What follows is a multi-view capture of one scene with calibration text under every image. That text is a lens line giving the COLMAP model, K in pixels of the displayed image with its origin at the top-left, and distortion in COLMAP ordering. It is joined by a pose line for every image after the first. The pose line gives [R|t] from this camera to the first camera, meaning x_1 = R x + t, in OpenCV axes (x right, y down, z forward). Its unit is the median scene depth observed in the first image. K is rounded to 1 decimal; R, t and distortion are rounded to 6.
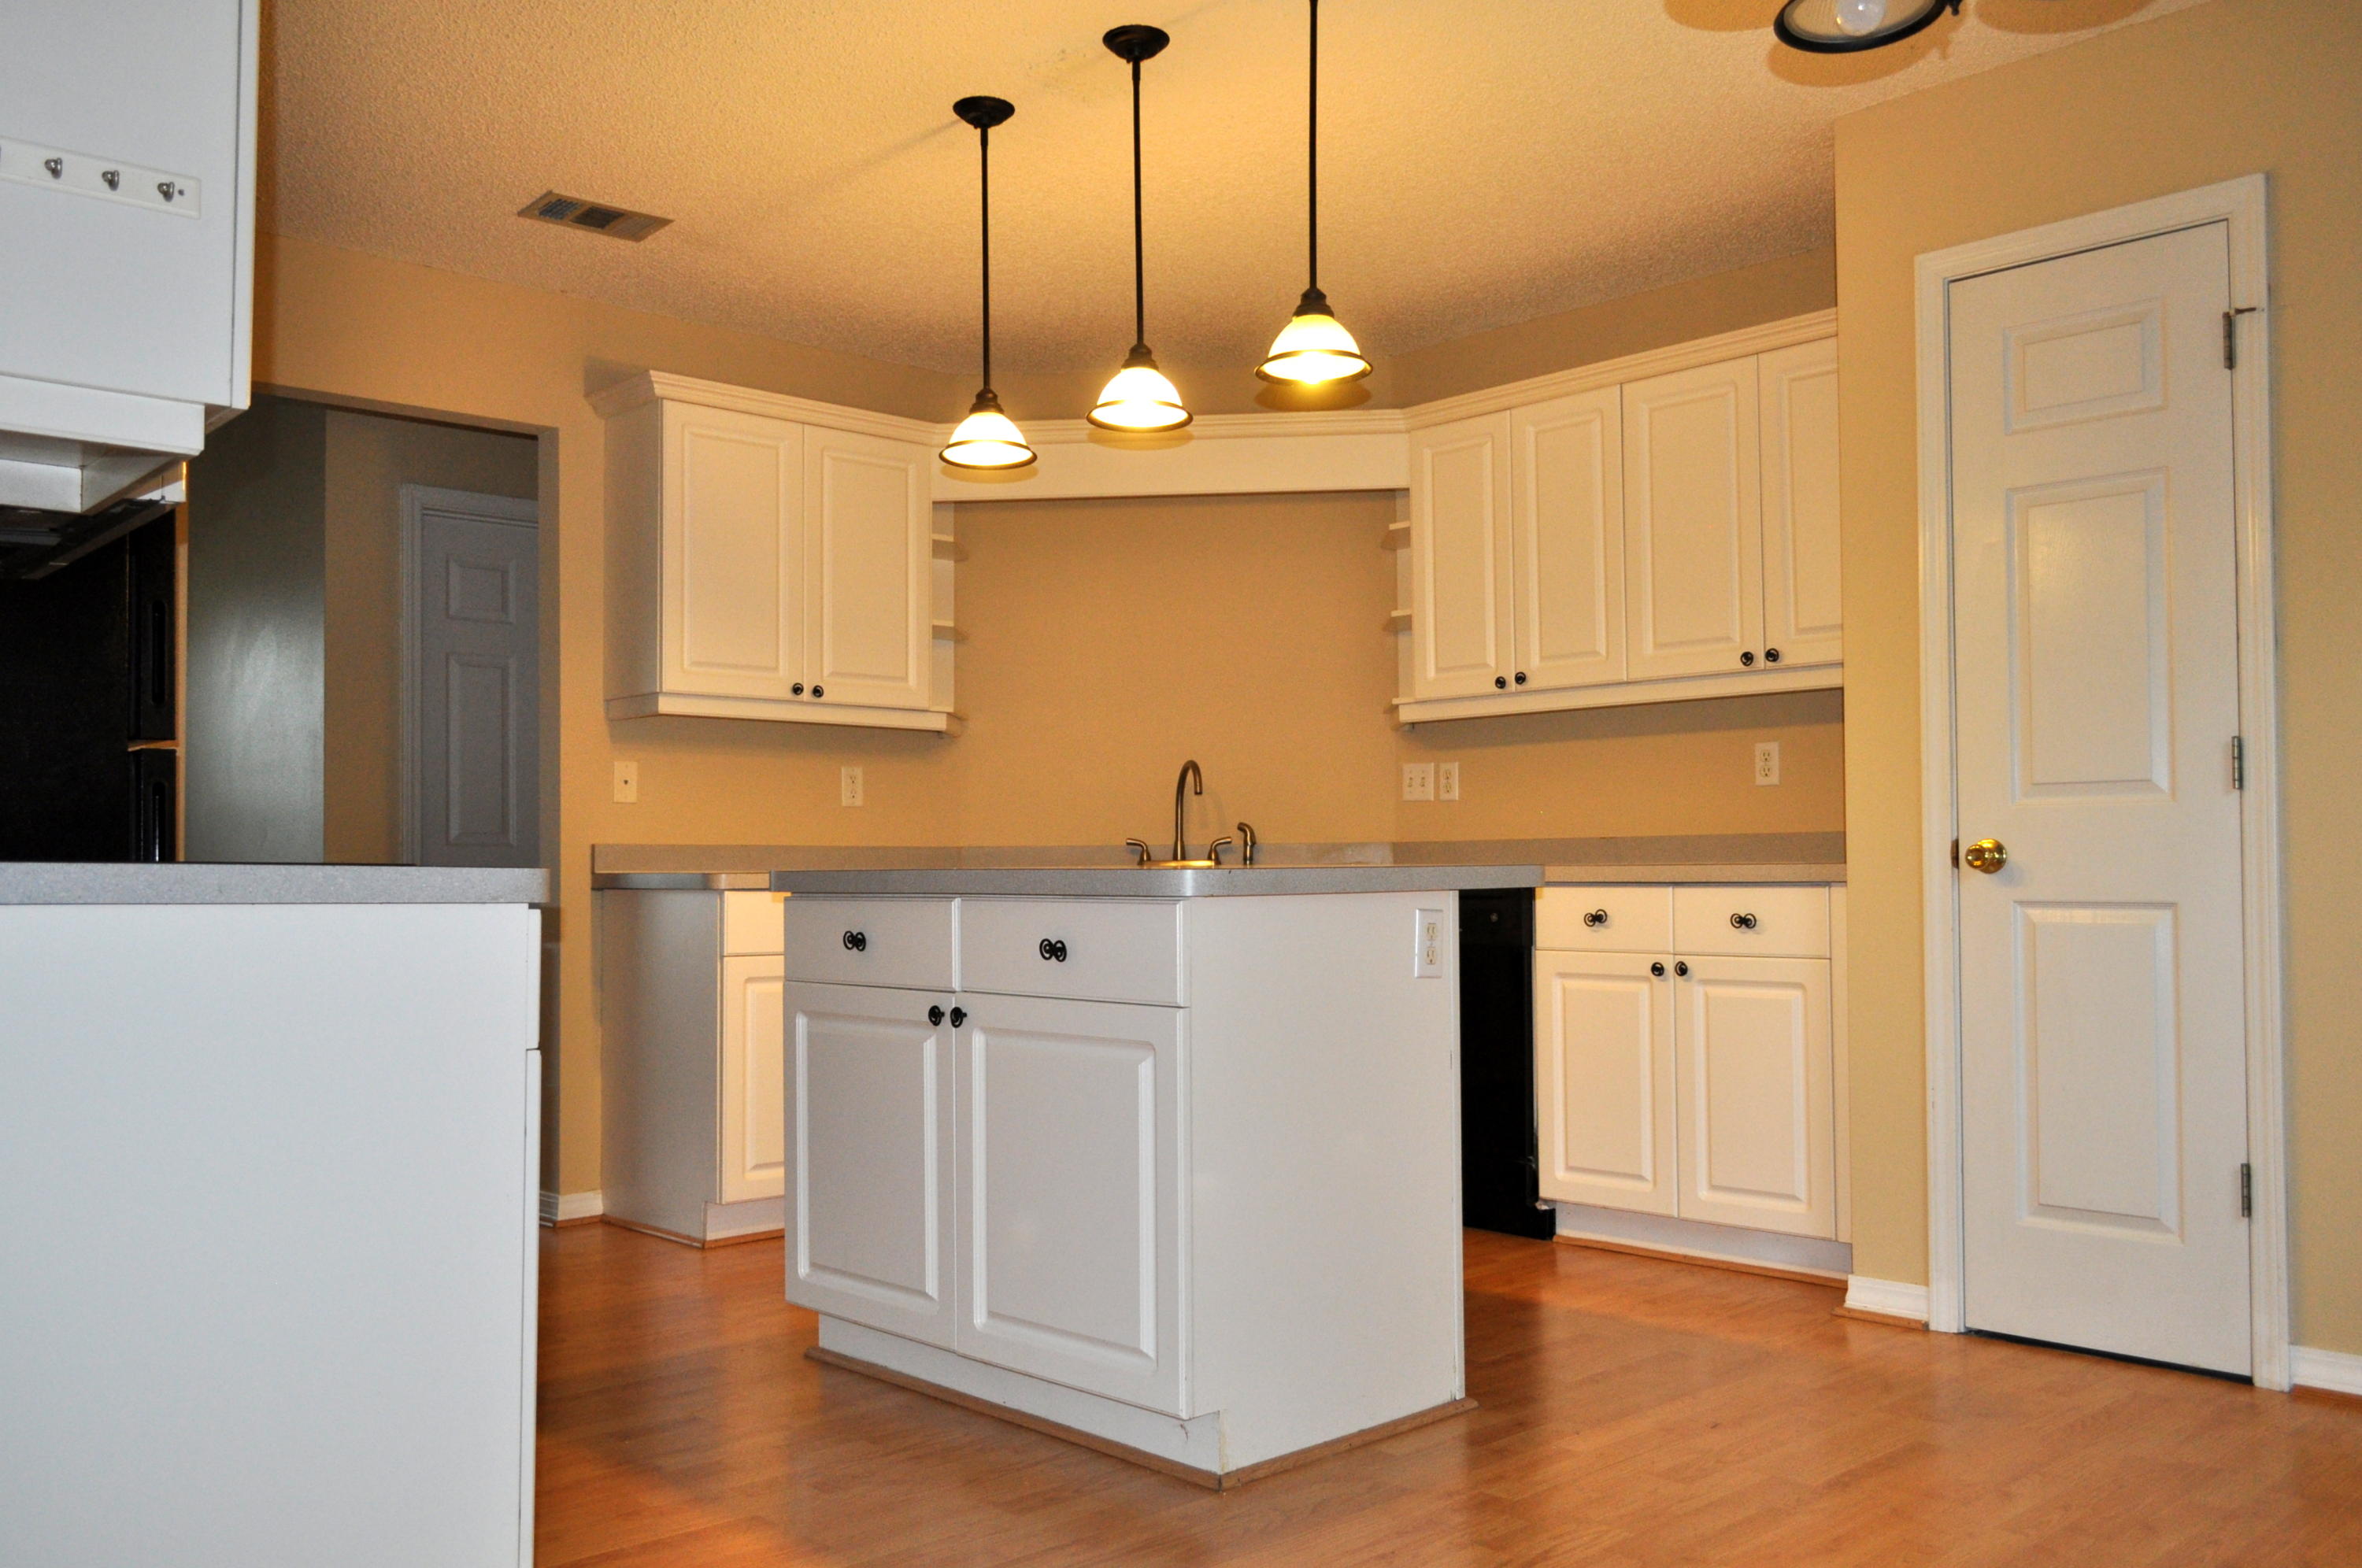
lens RADIAL K [[1951.0, 0, 1172.5], [0, 1951.0, 798.2], [0, 0, 1]] dist [-0.033543, 0.024863]
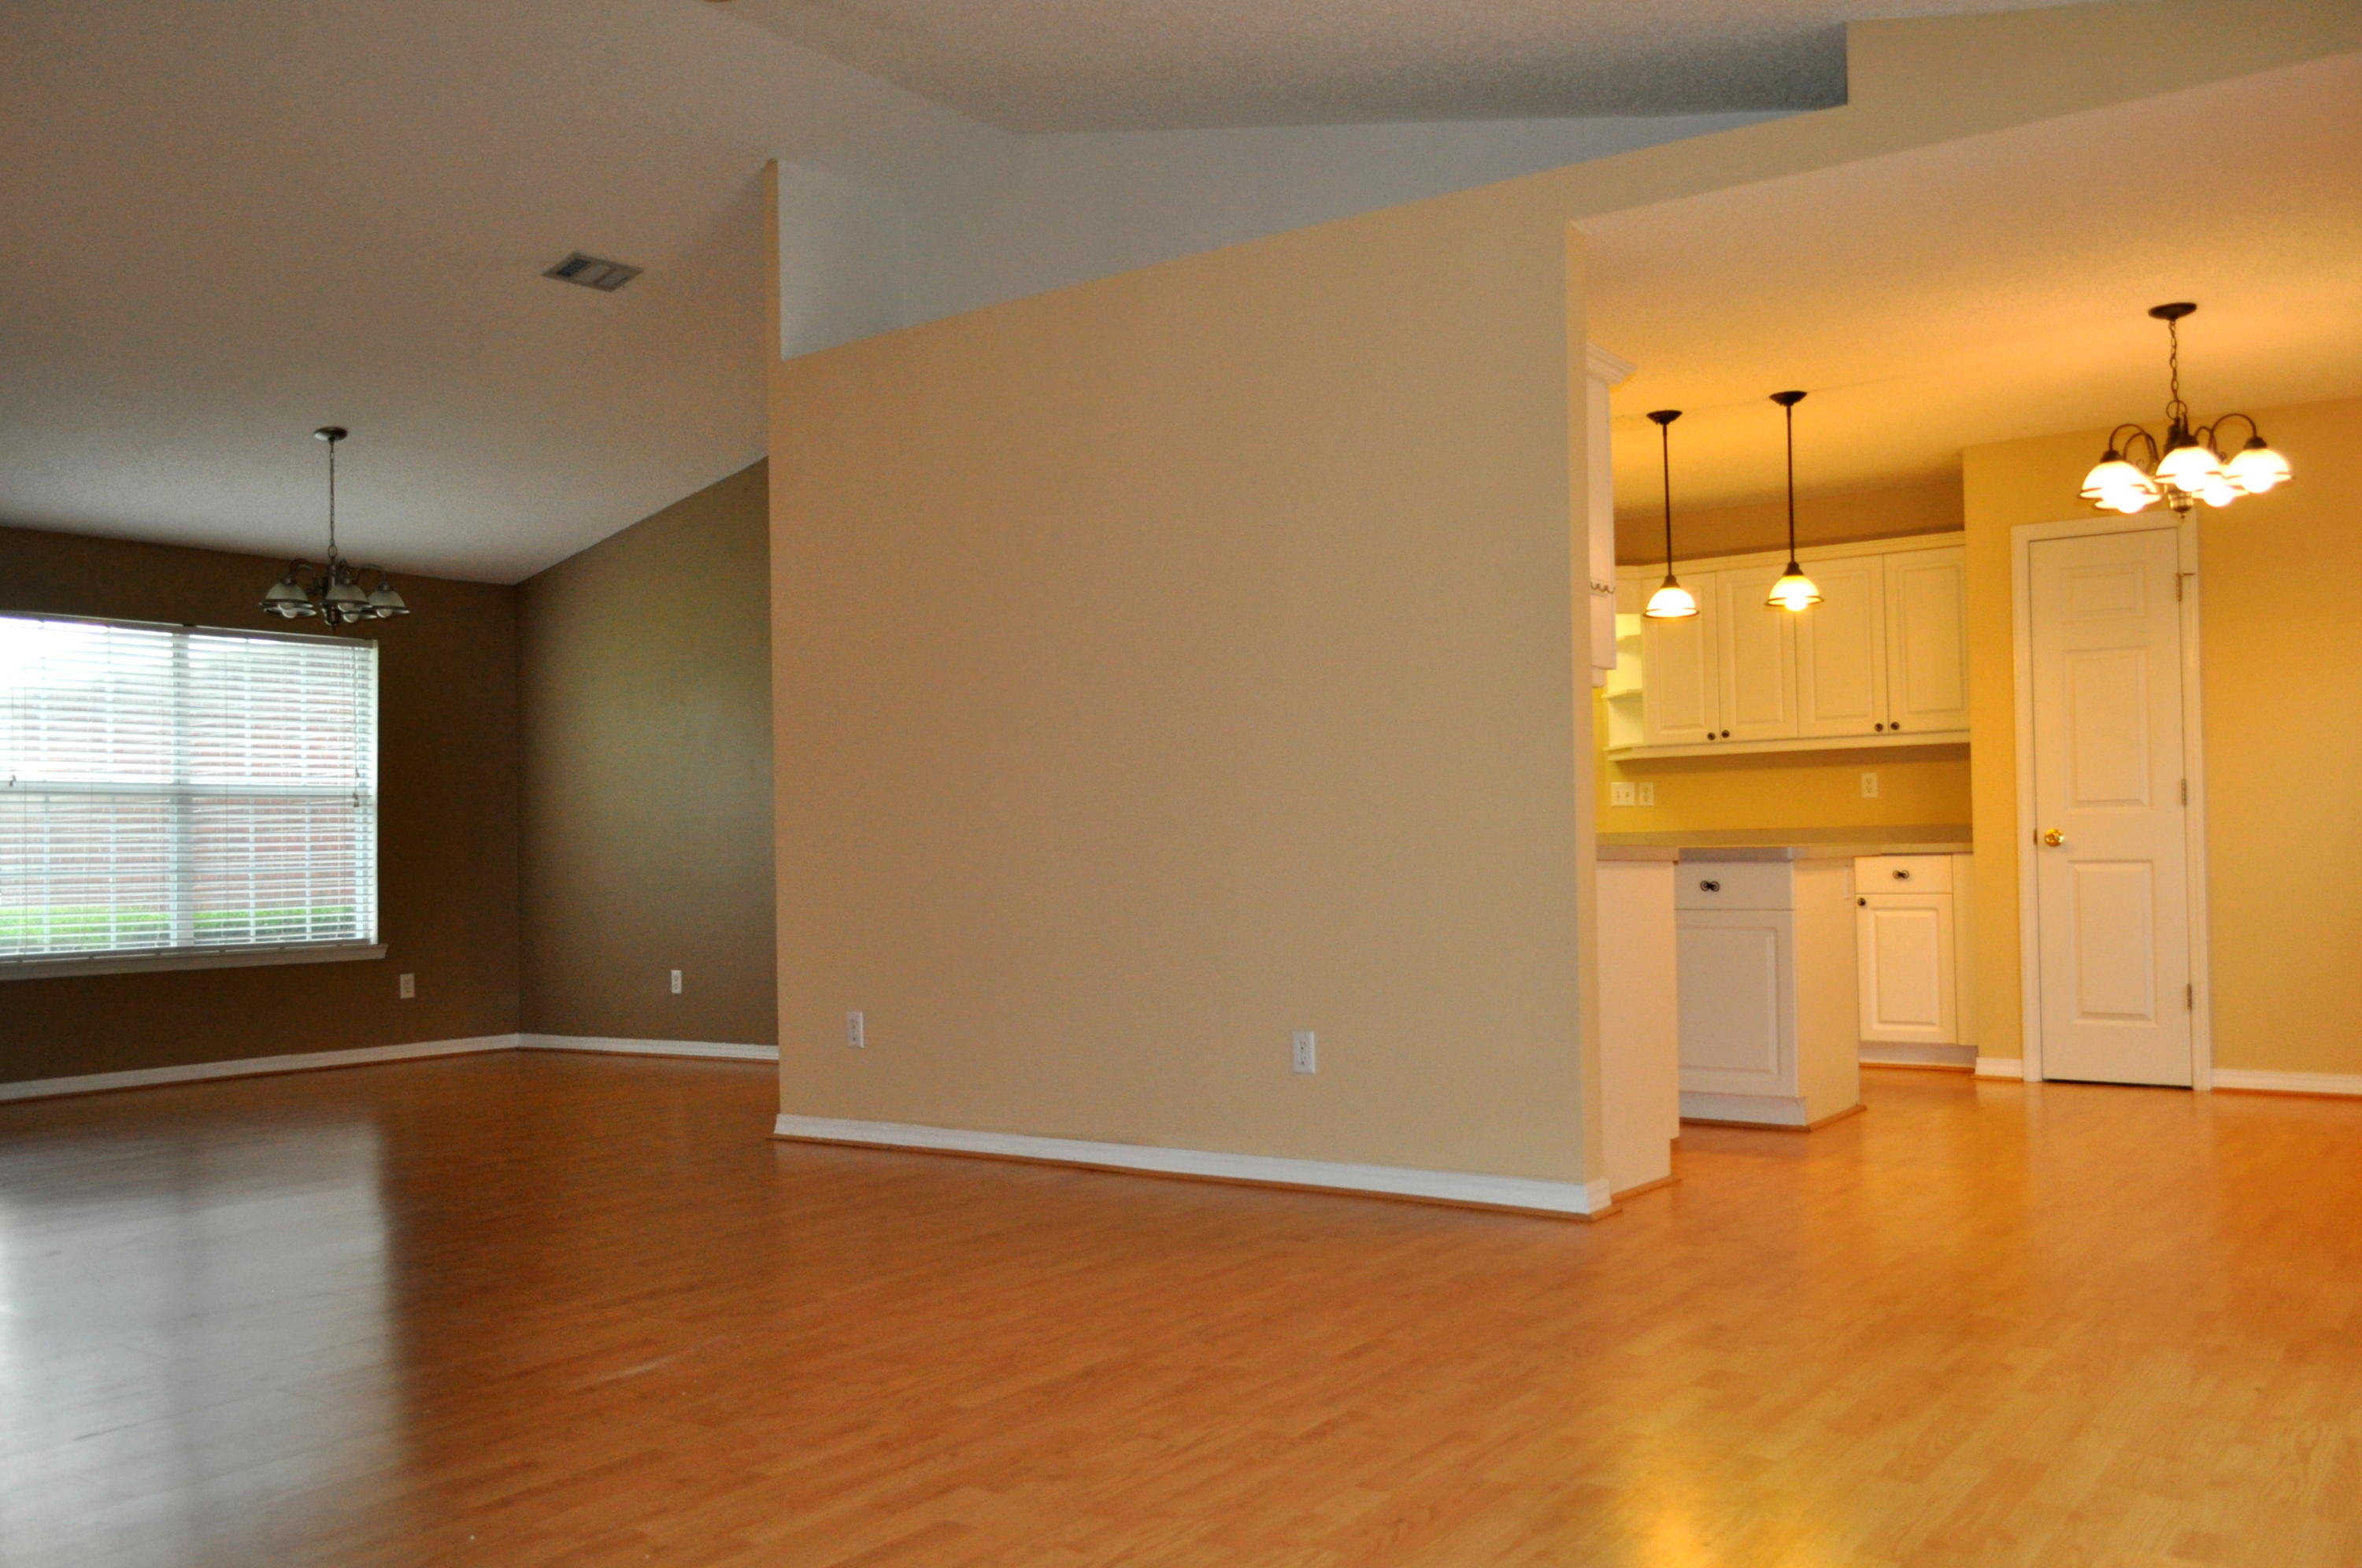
lens RADIAL K [[1964.6, 0, 1192.0], [0, 1964.6, 805.3], [0, 0, 1]] dist [-0.021980, 0.012671]
pose [[0.981094, -0.005566, 0.193451, -0.811211], [0.003585, 0.999937, 0.010590, -0.027131], [-0.193498, -0.009696, 0.981053, -0.767952]]
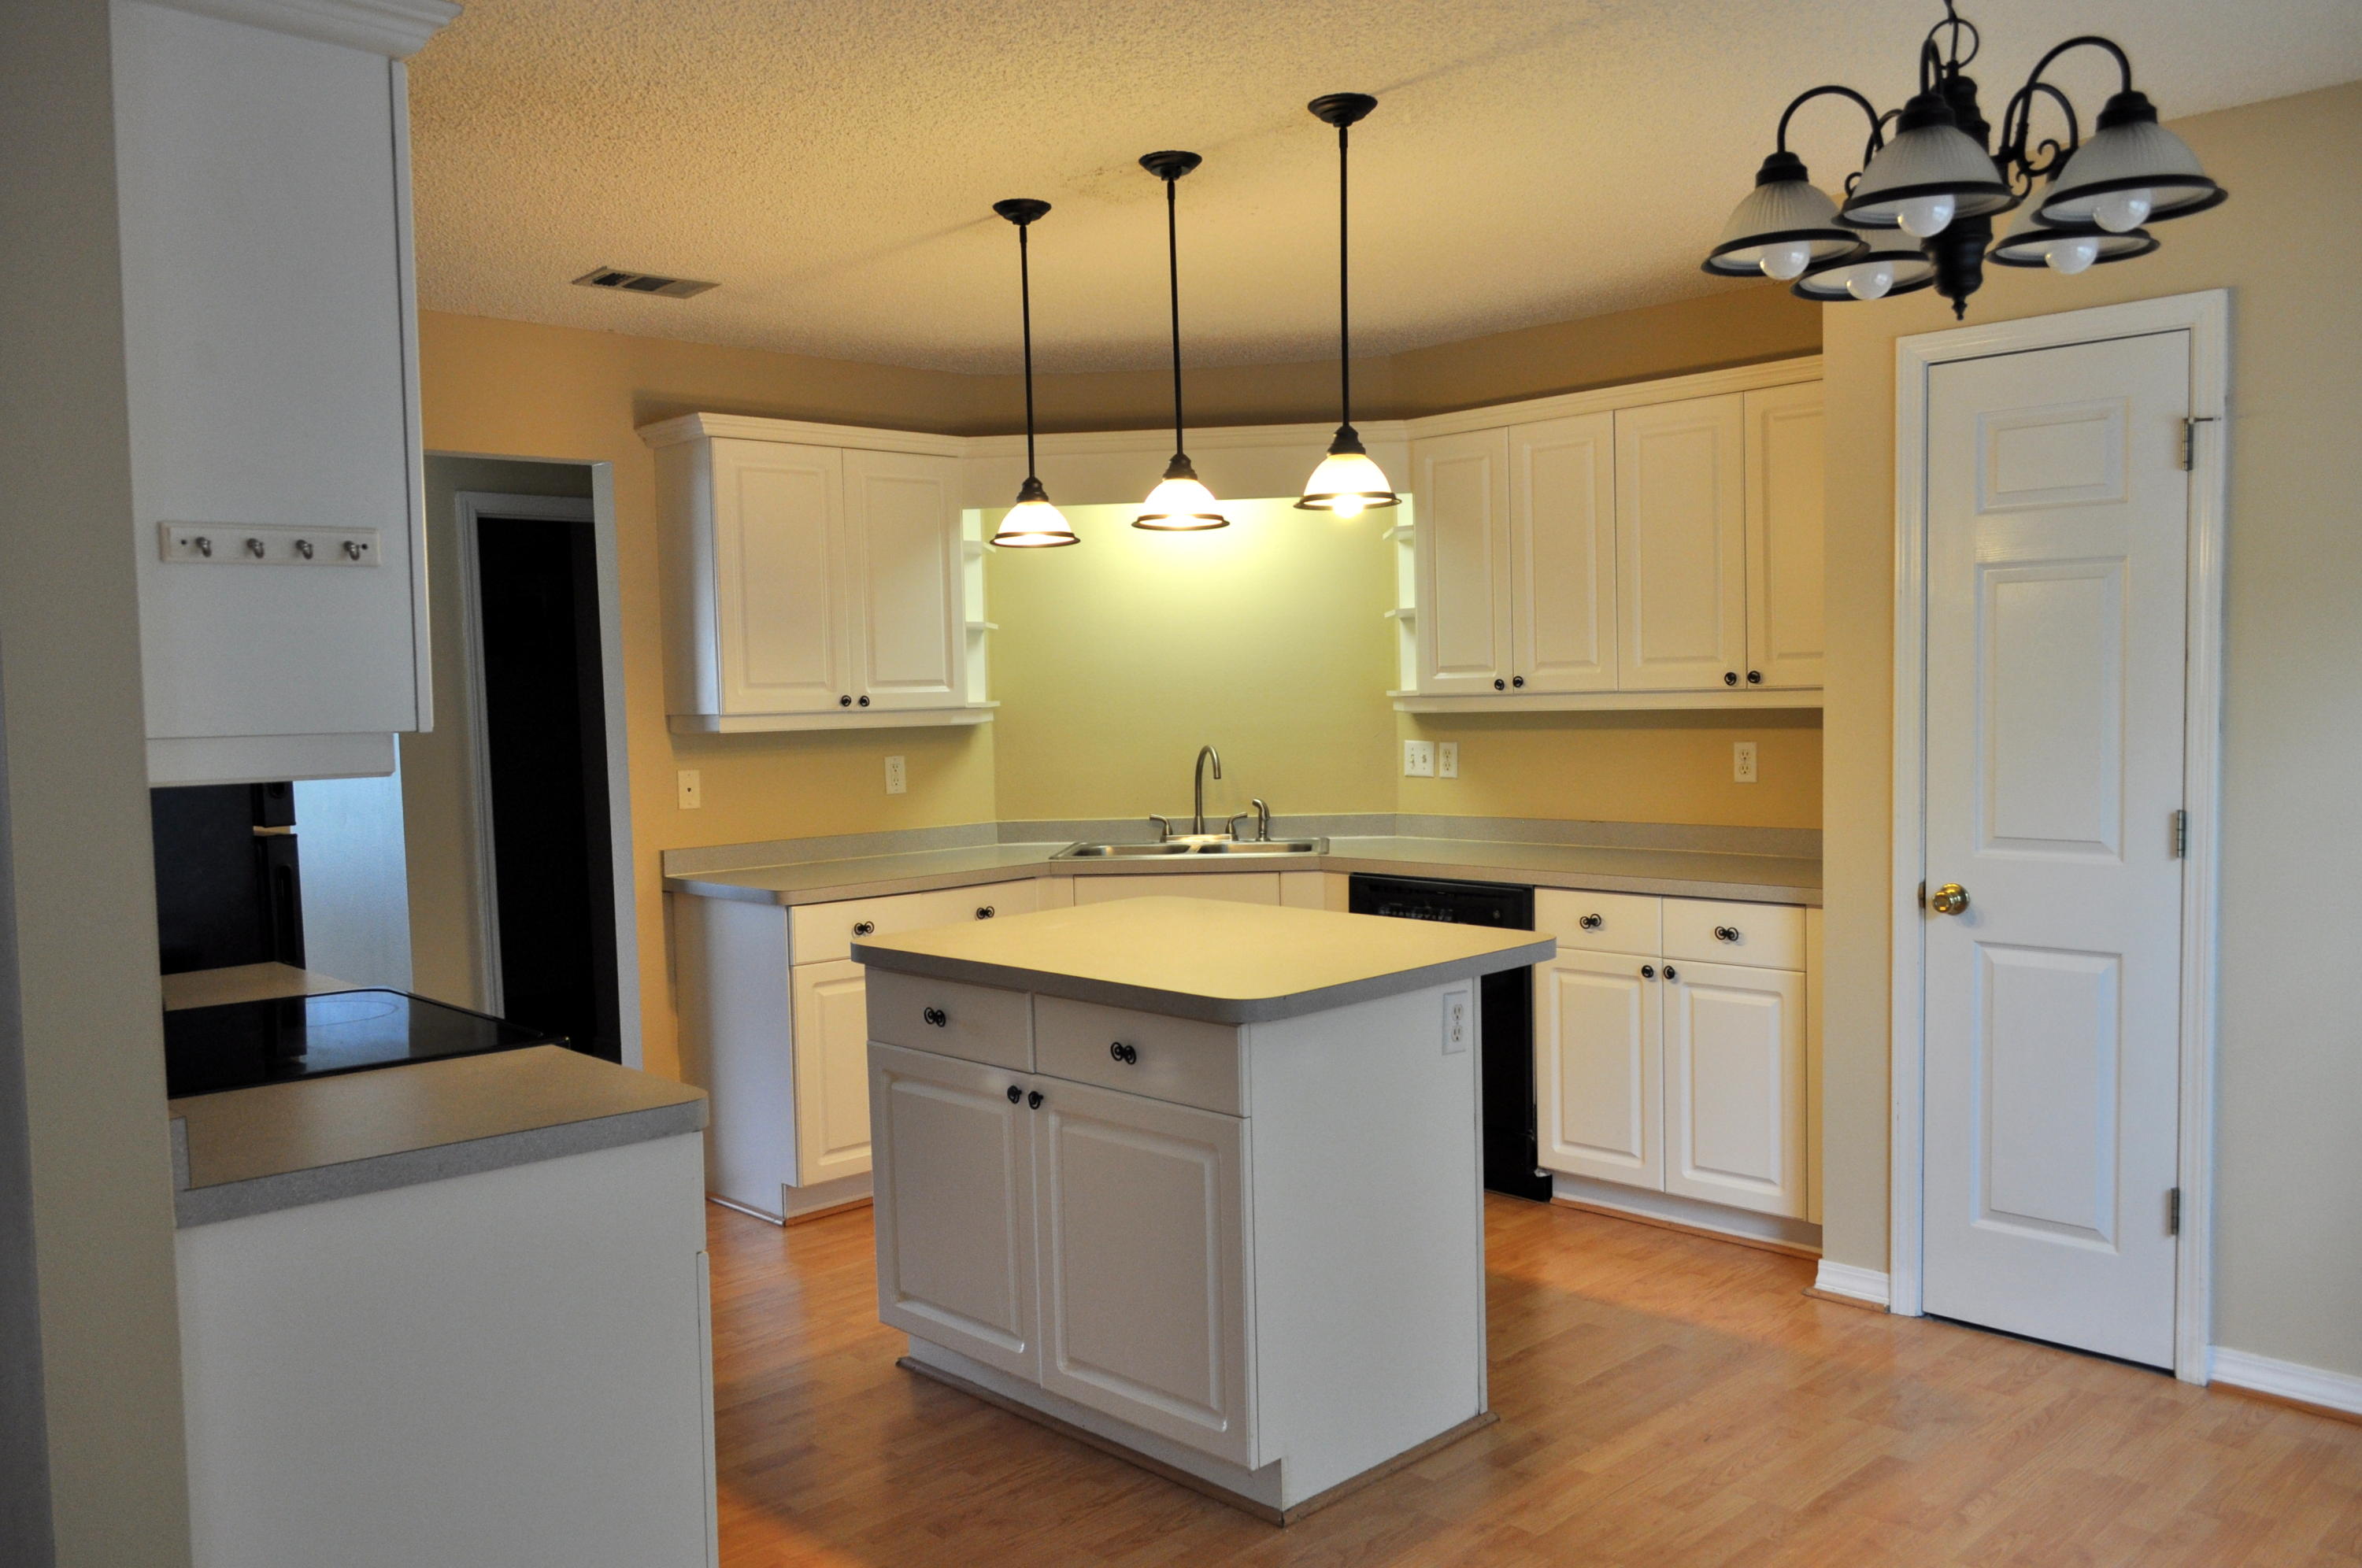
lens RADIAL K [[1860.0, 0, 1173.6], [0, 1860.0, 806.4], [0, 0, 1]] dist [-0.026425, 0.016143]
pose [[0.999758, -0.019155, 0.010808, -0.033173], [0.017971, 0.994759, 0.100653, -0.135679], [-0.012679, -0.100434, 0.994863, -0.037883]]
